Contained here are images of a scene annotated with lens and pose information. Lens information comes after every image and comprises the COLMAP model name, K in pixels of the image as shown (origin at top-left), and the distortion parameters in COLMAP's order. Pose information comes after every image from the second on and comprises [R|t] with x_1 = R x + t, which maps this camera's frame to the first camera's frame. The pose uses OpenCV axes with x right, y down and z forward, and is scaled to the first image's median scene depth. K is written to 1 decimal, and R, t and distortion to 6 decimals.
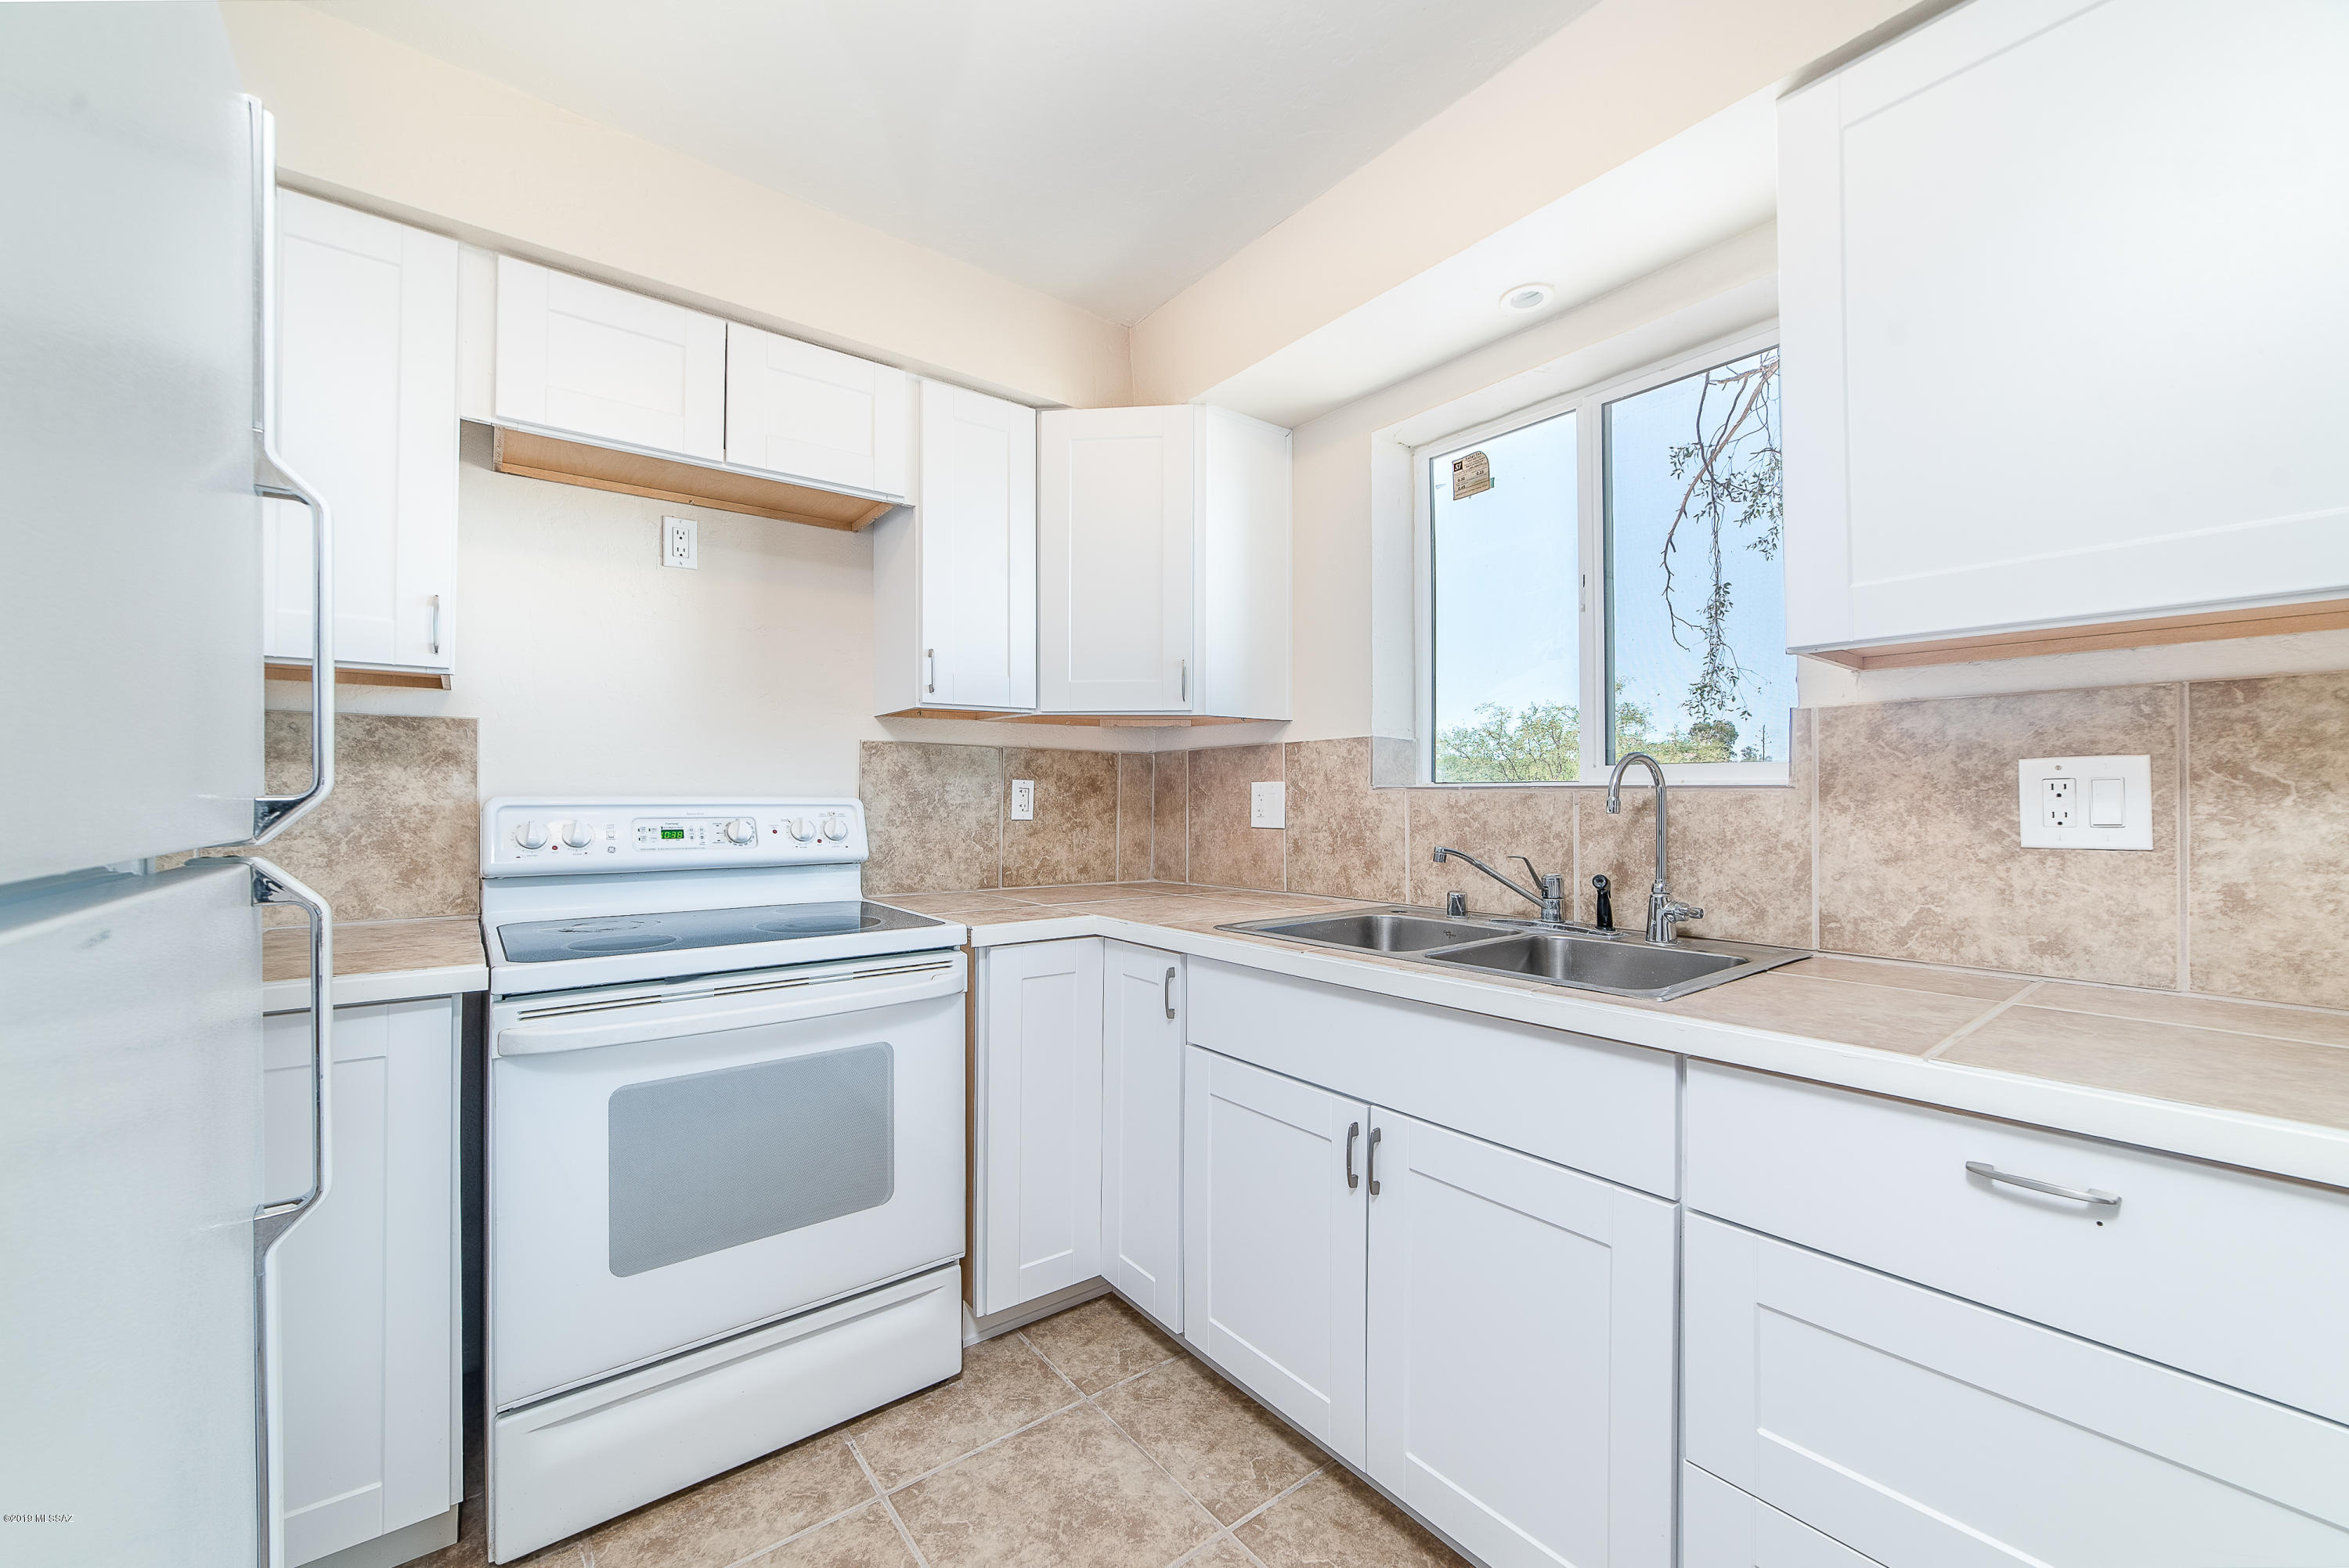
lens RADIAL K [[914.3, 0, 1165.2], [0, 914.3, 783.7], [0, 0, 1]] dist [-0.004037, 0.001216]
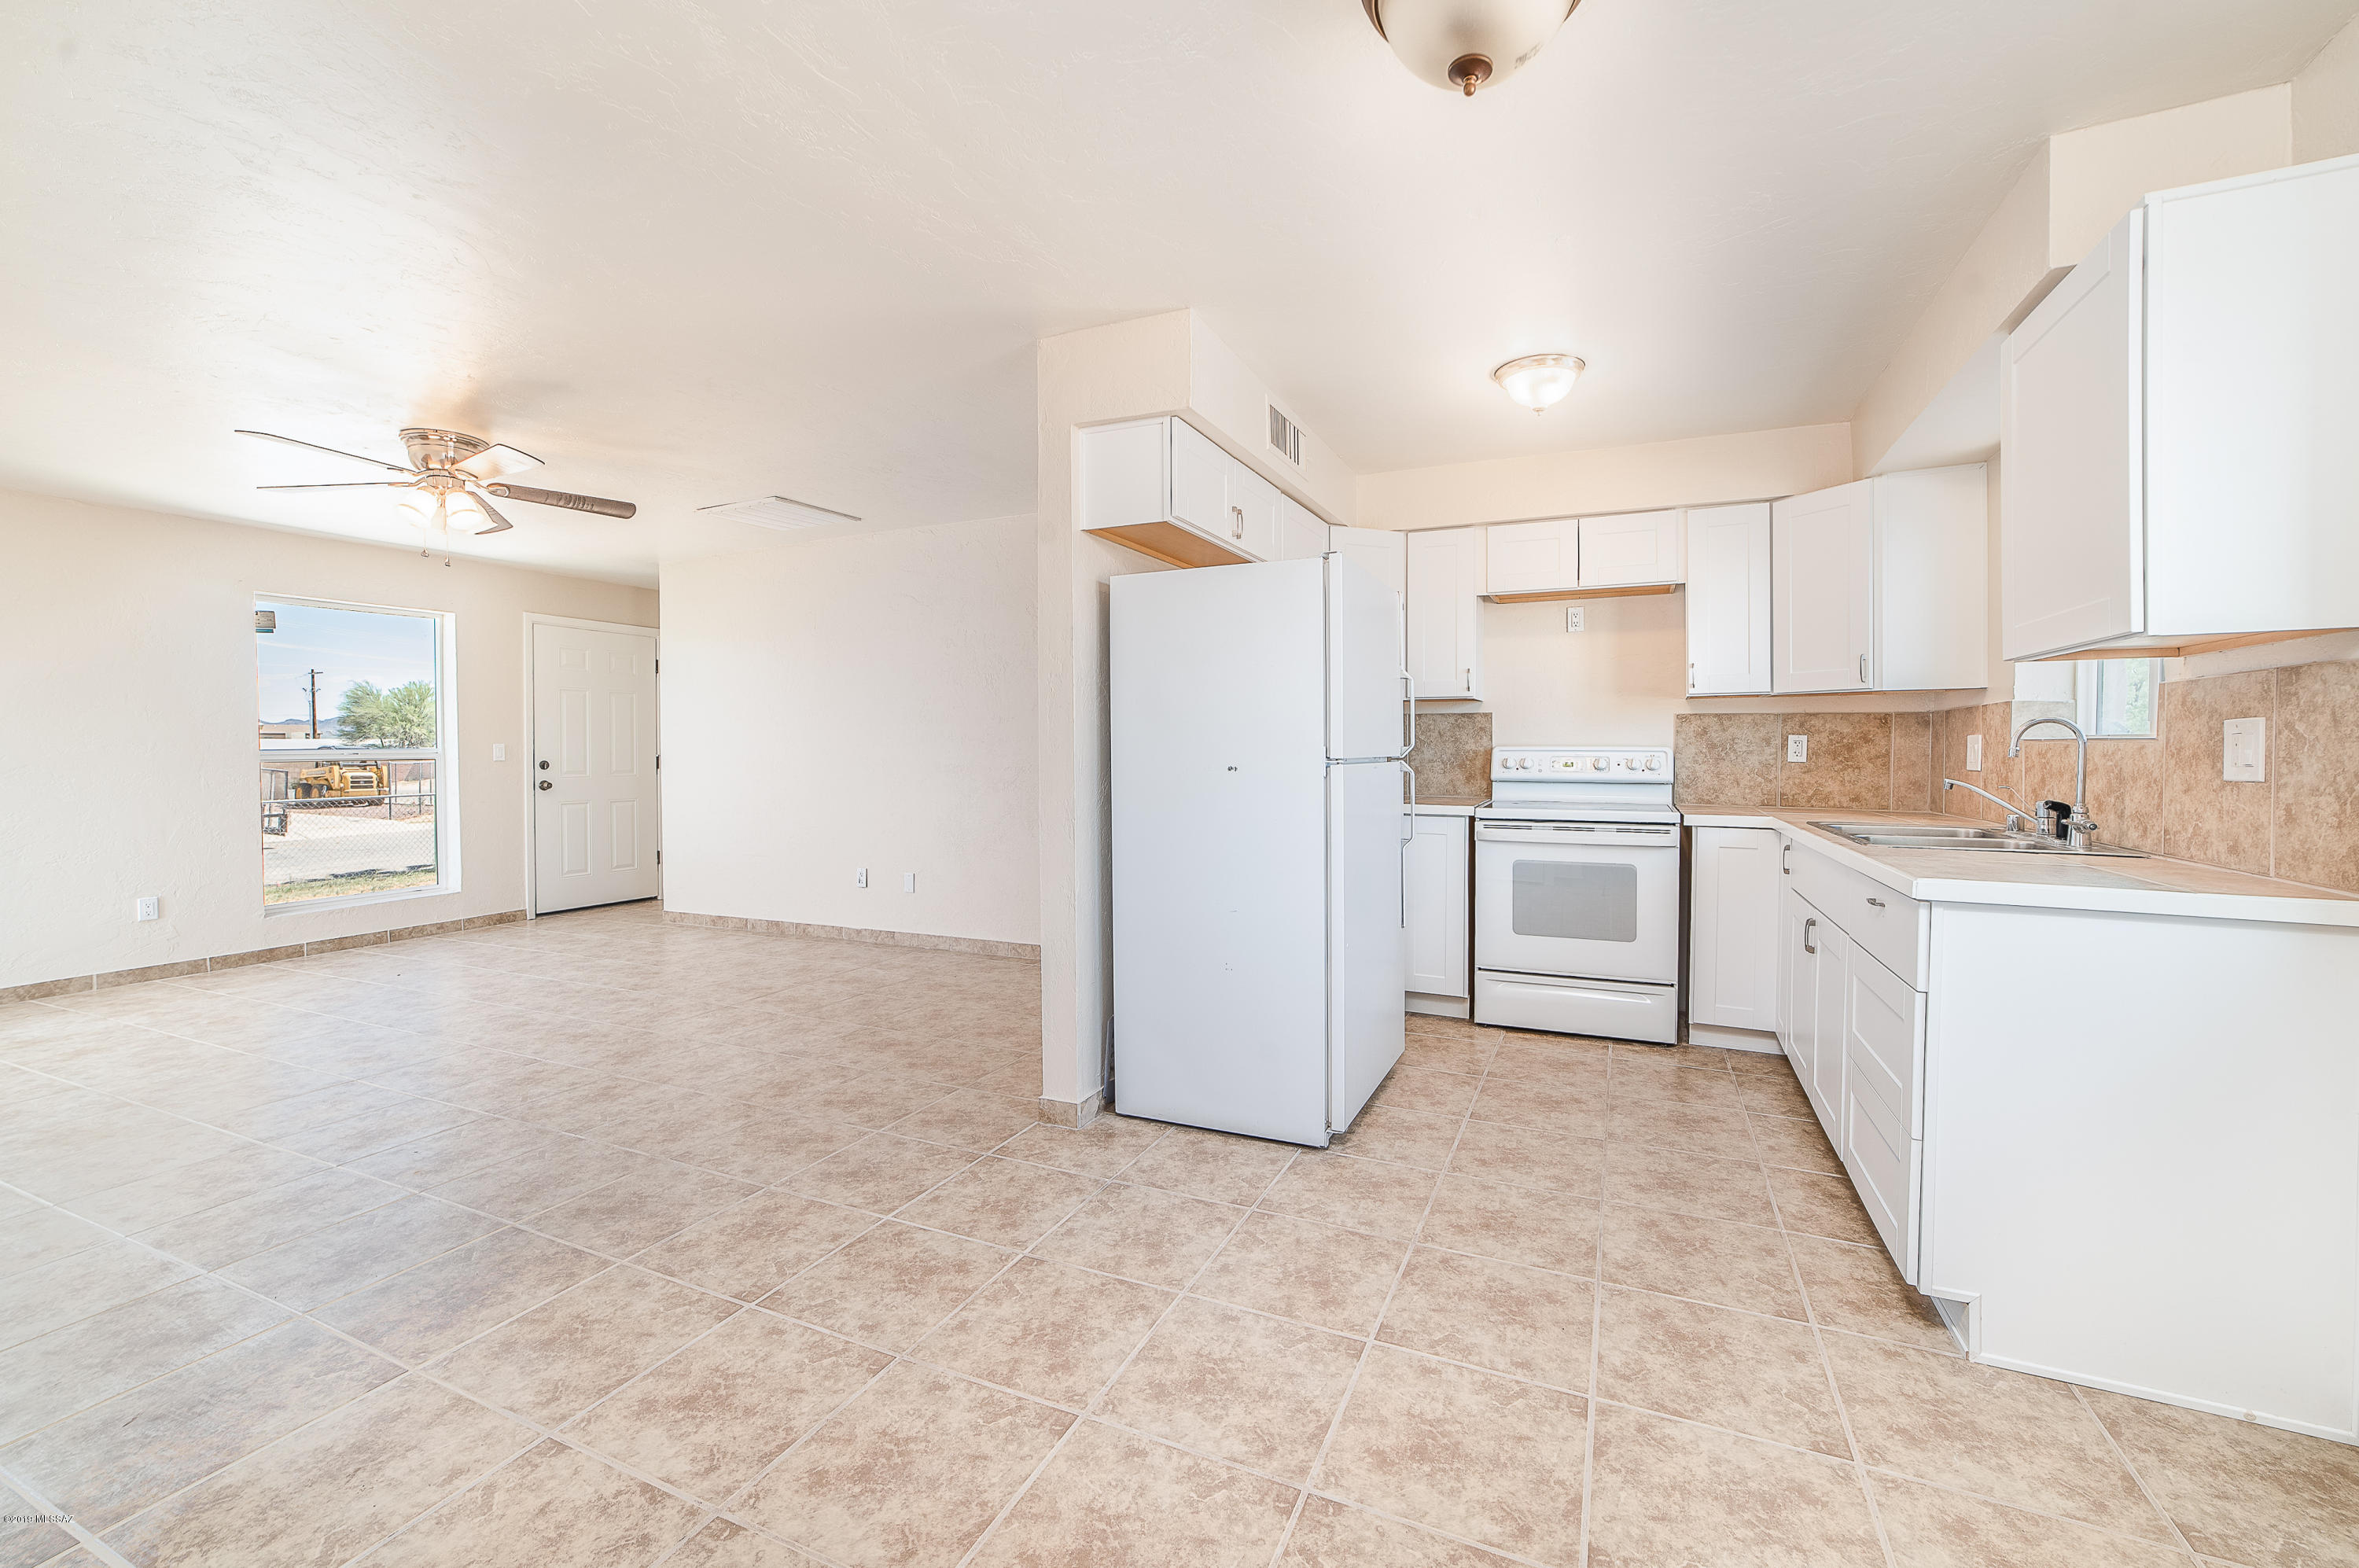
lens RADIAL K [[921.2, 0, 1188.6], [0, 921.2, 762.7], [0, 0, 1]] dist [-0.006673, 0.000810]
pose [[0.450603, 0.015857, -0.892583, 1.140205], [0.011673, 0.999652, 0.023652, -0.009624], [0.892648, -0.021077, 0.450261, -0.862331]]
